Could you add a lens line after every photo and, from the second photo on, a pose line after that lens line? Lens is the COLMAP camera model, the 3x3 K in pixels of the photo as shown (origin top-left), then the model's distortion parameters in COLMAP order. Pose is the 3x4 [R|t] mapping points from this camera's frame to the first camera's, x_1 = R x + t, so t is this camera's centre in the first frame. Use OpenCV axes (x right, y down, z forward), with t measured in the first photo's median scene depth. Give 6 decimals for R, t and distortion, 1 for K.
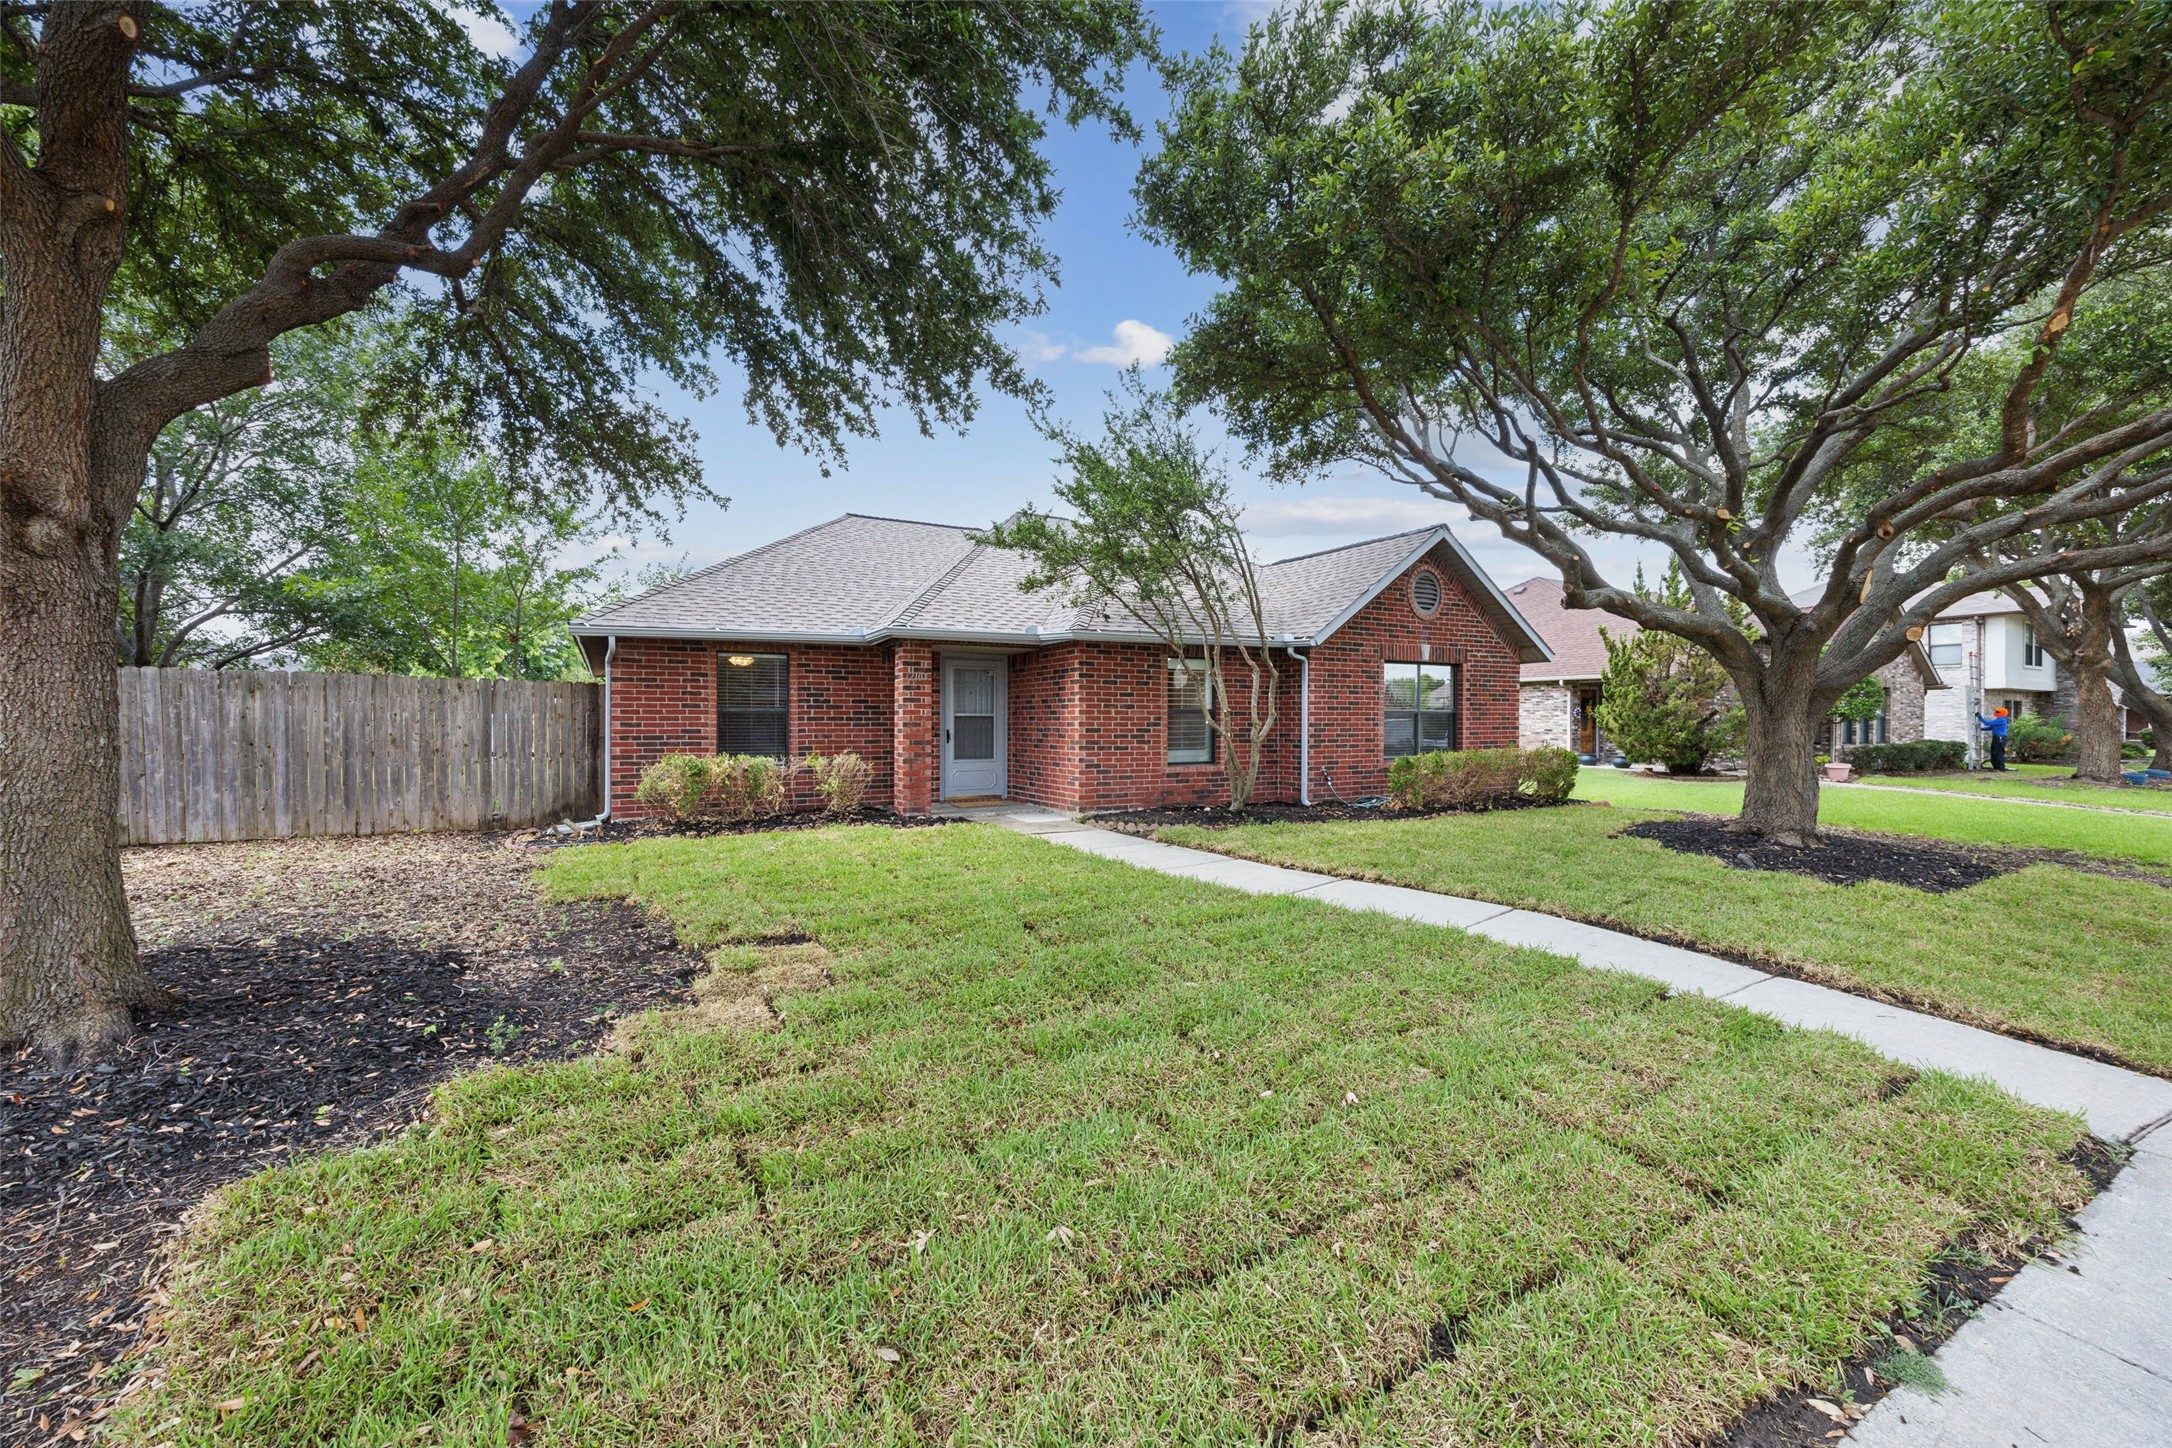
lens RADIAL K [[836.4, 0, 1086.0], [0, 836.4, 724.0], [0, 0, 1]] dist [-0.001589, -0.000262]
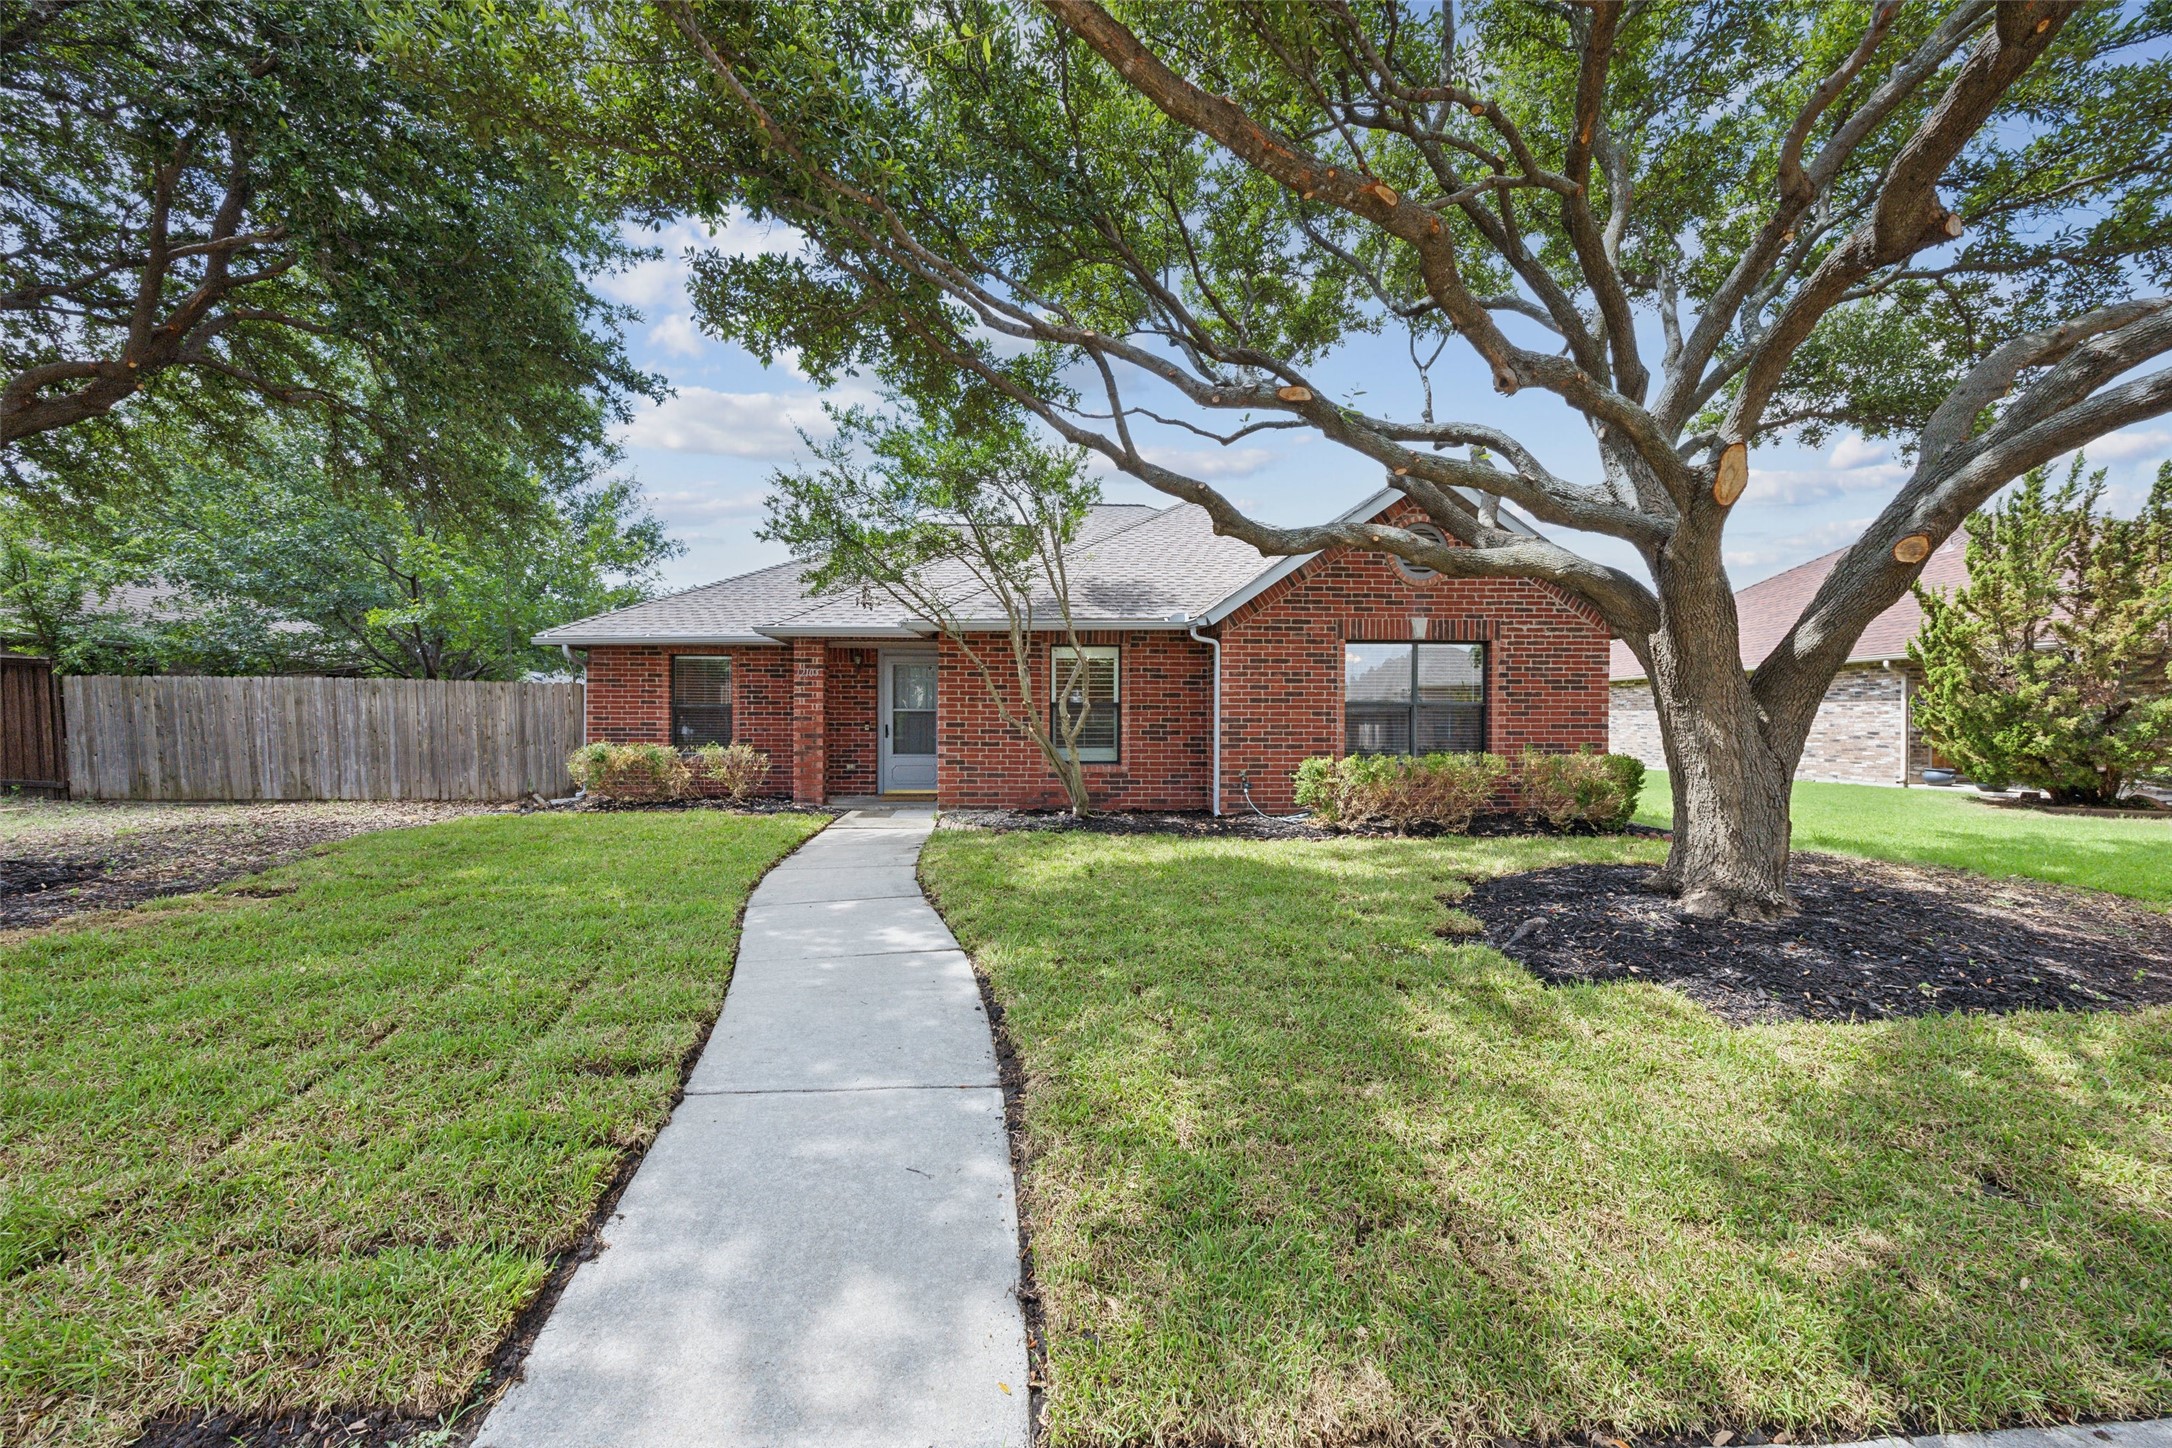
lens RADIAL K [[836.4, 0, 1086.0], [0, 836.4, 724.0], [0, 0, 1]] dist [-0.001589, -0.000262]
pose [[0.903772, 0.003478, -0.428000, 0.509255], [-0.004527, 0.999989, -0.001432, 0.006664], [0.427991, 0.003232, 0.903777, 0.187506]]
